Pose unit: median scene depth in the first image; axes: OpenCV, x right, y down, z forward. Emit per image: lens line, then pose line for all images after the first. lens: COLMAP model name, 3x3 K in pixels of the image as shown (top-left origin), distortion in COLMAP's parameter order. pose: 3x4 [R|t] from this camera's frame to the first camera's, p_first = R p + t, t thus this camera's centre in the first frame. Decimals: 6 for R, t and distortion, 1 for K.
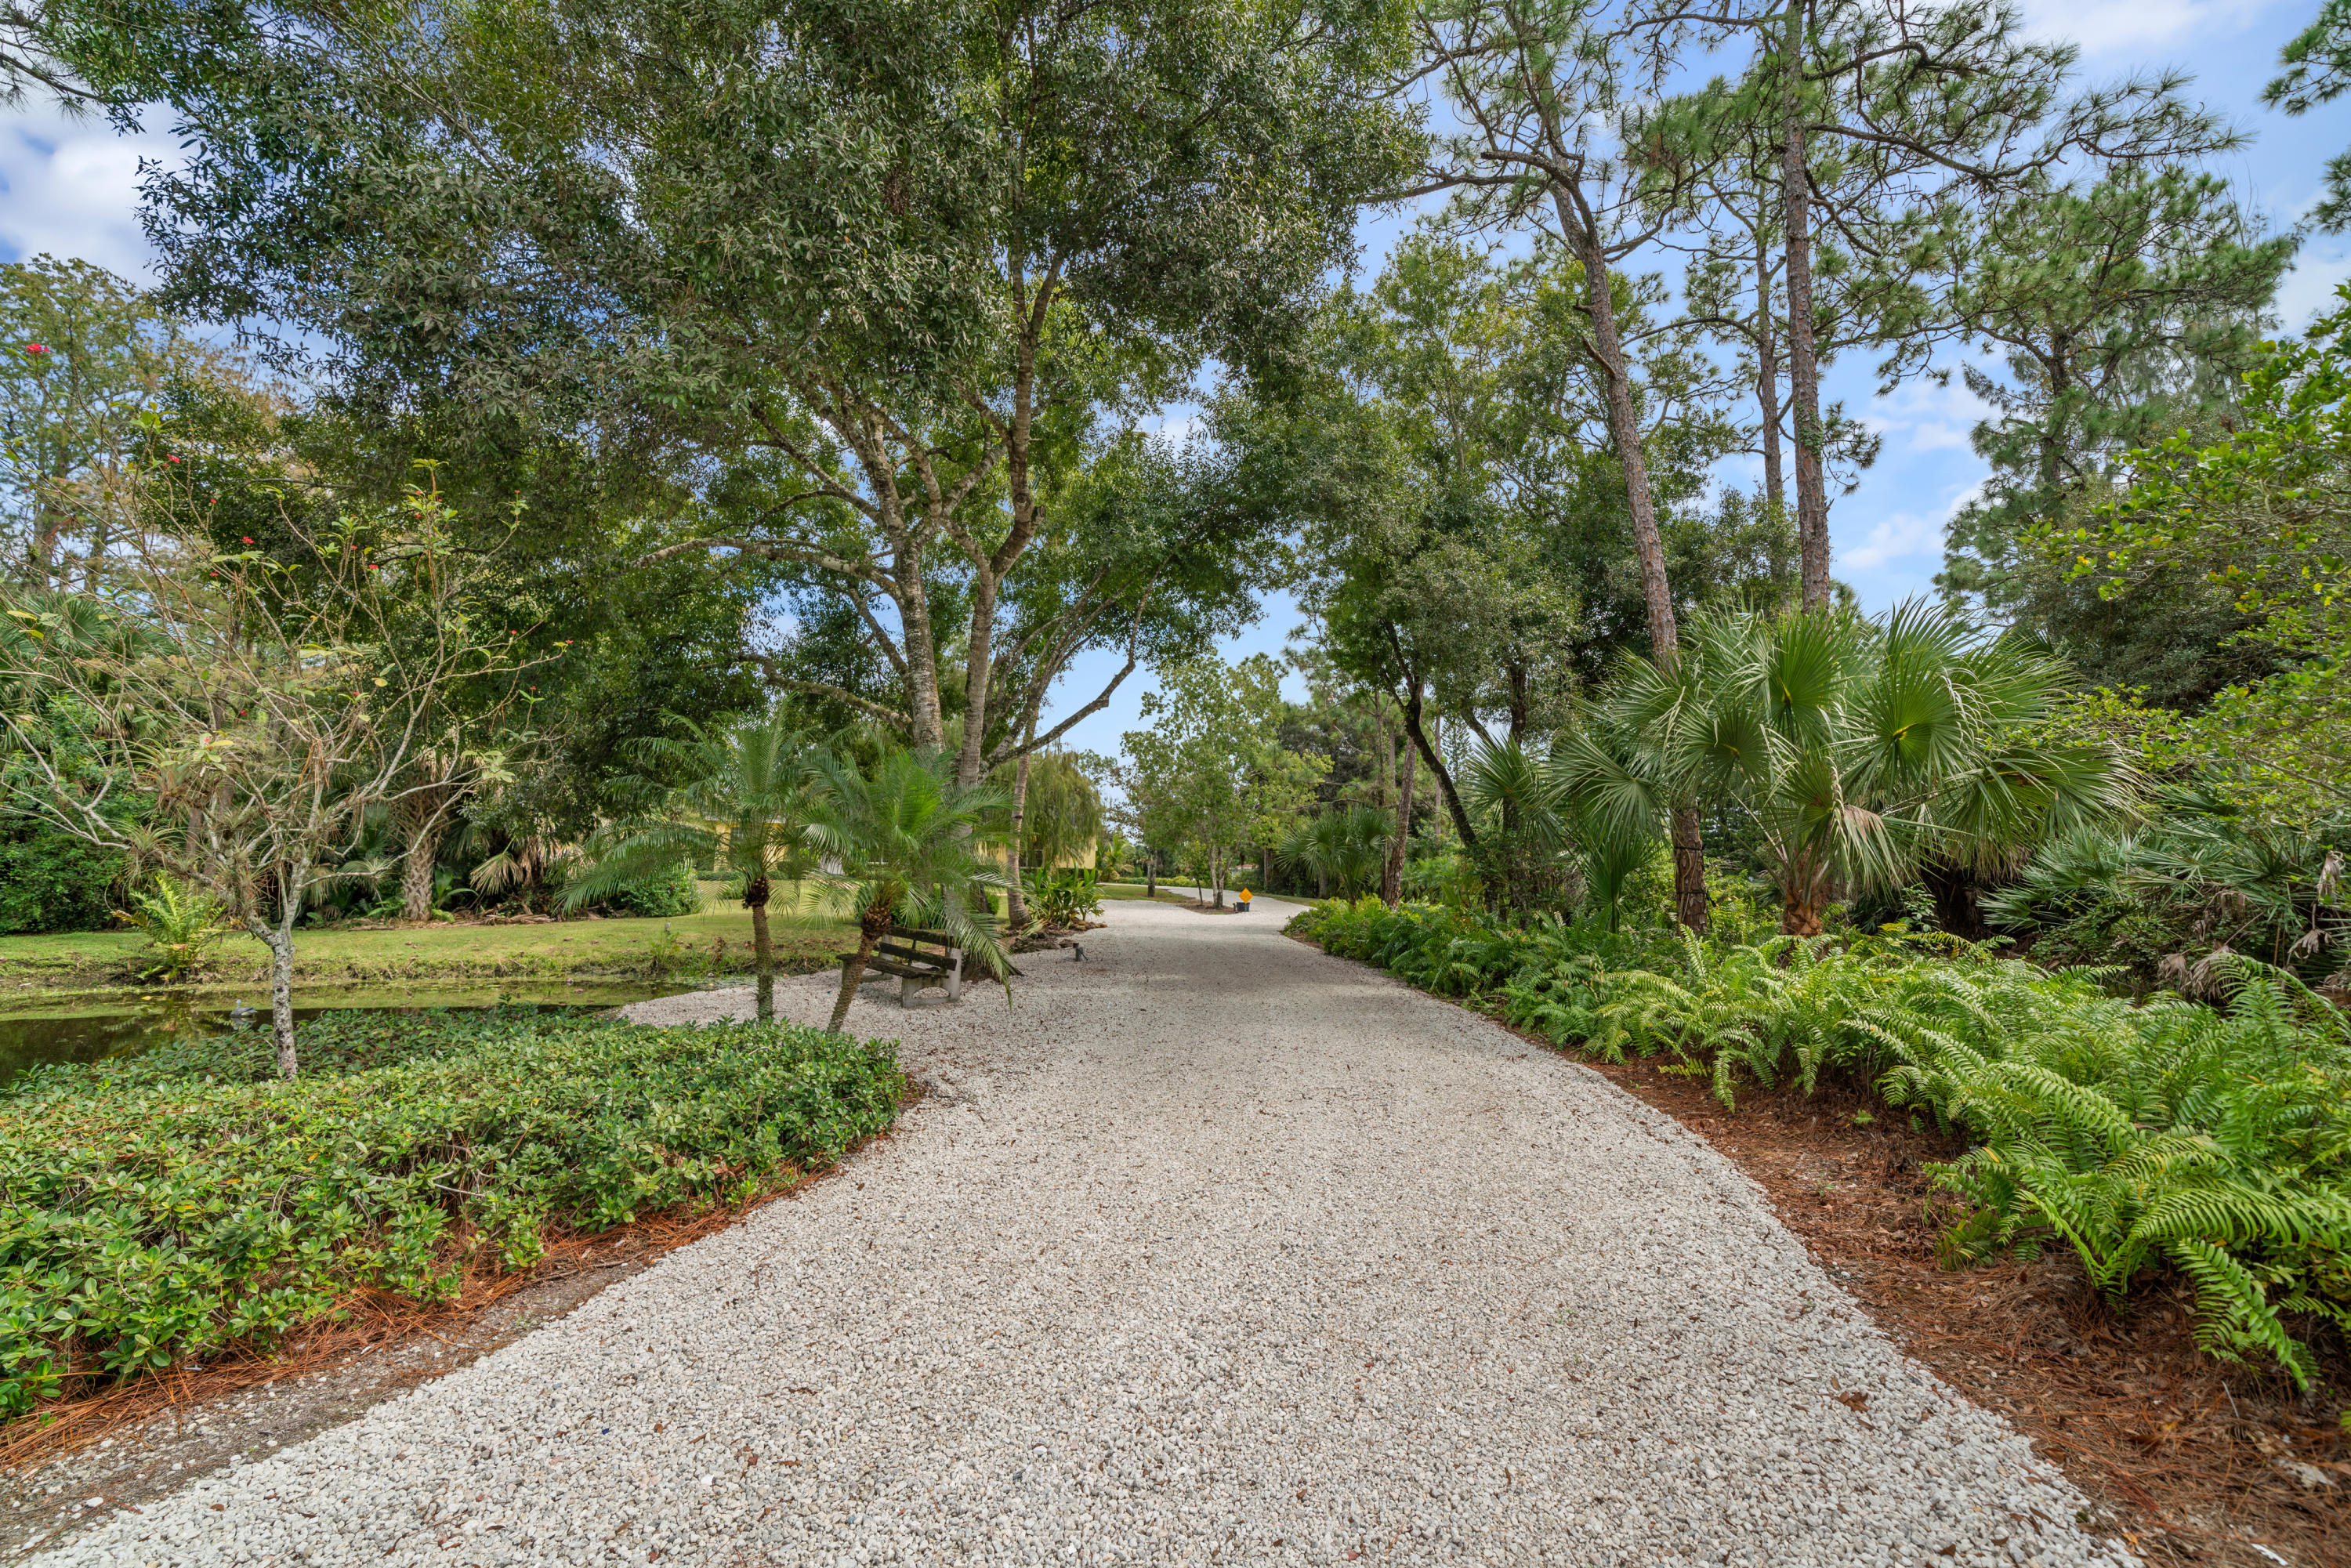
lens RADIAL K [[929.3, 0, 1174.4], [0, 929.3, 782.3], [0, 0, 1]] dist [-0.008240, -0.000006]
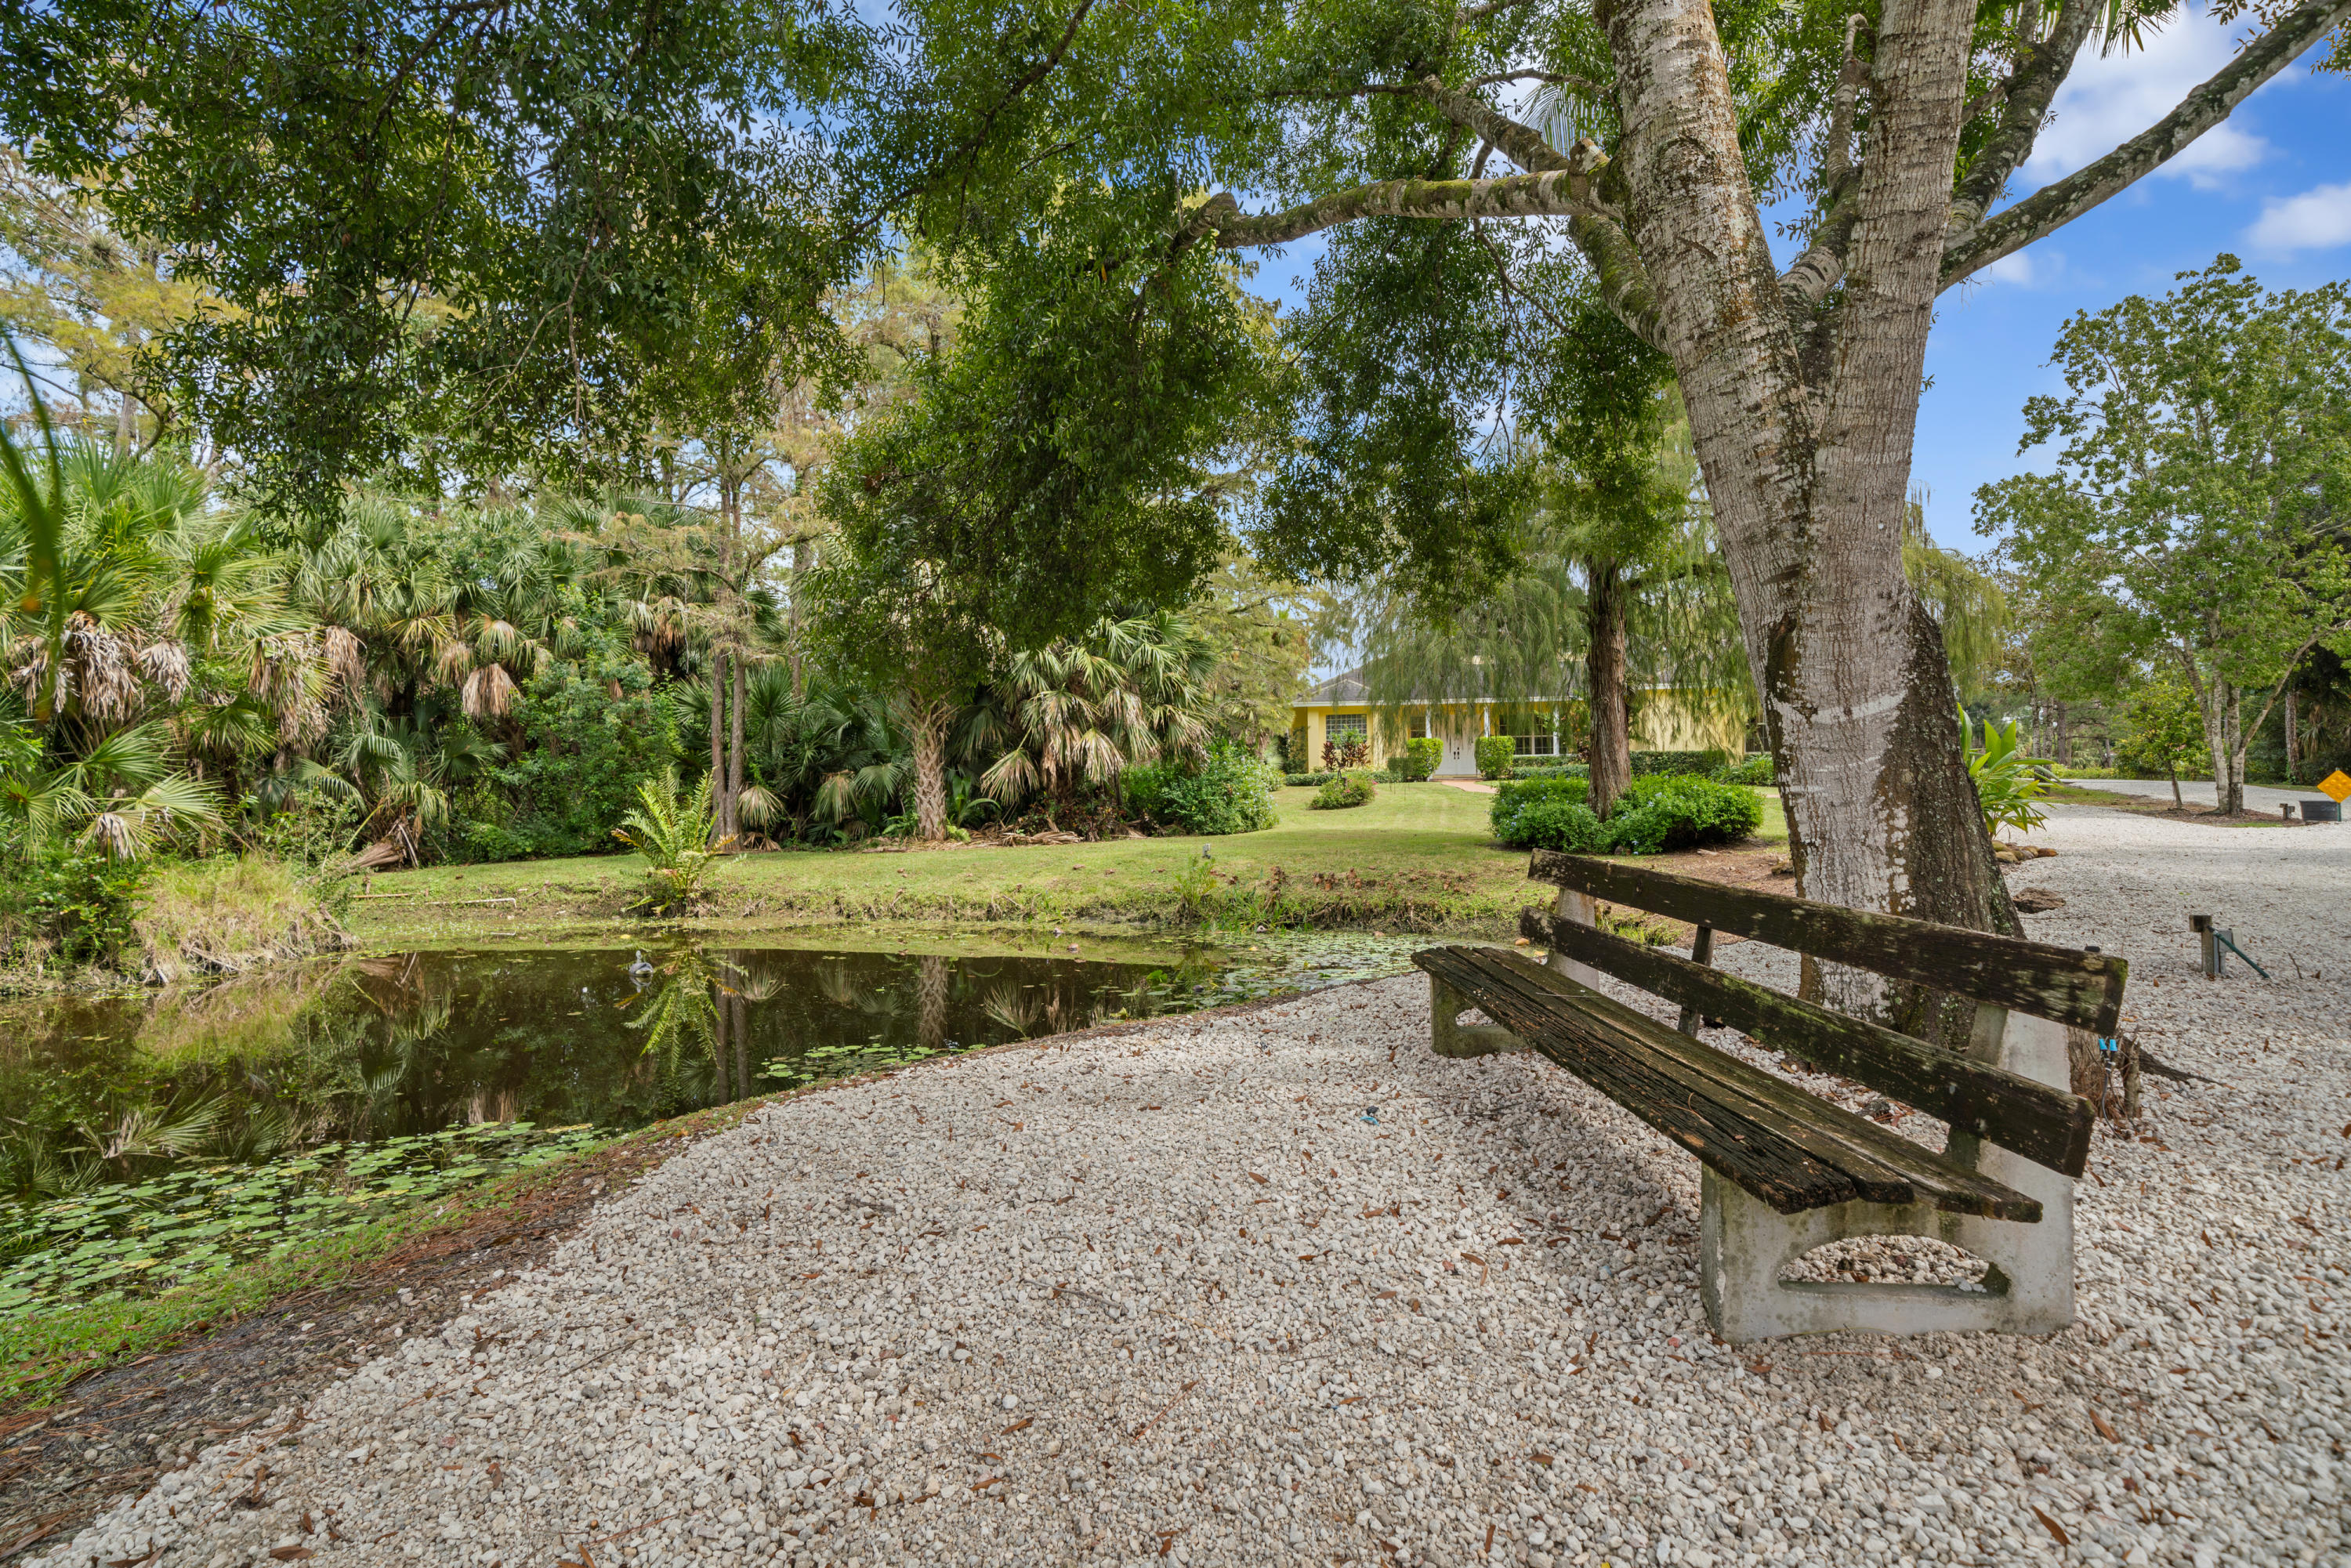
lens RADIAL K [[1151.6, 0, 1174.8], [0, 1151.6, 789.6], [0, 0, 1]] dist [0.003970, 0.000217]
pose [[0.821621, -0.023643, -0.569544, -0.106712], [0.082495, 0.993553, 0.077761, 0.049446], [0.564034, -0.110874, 0.818274, 0.330231]]
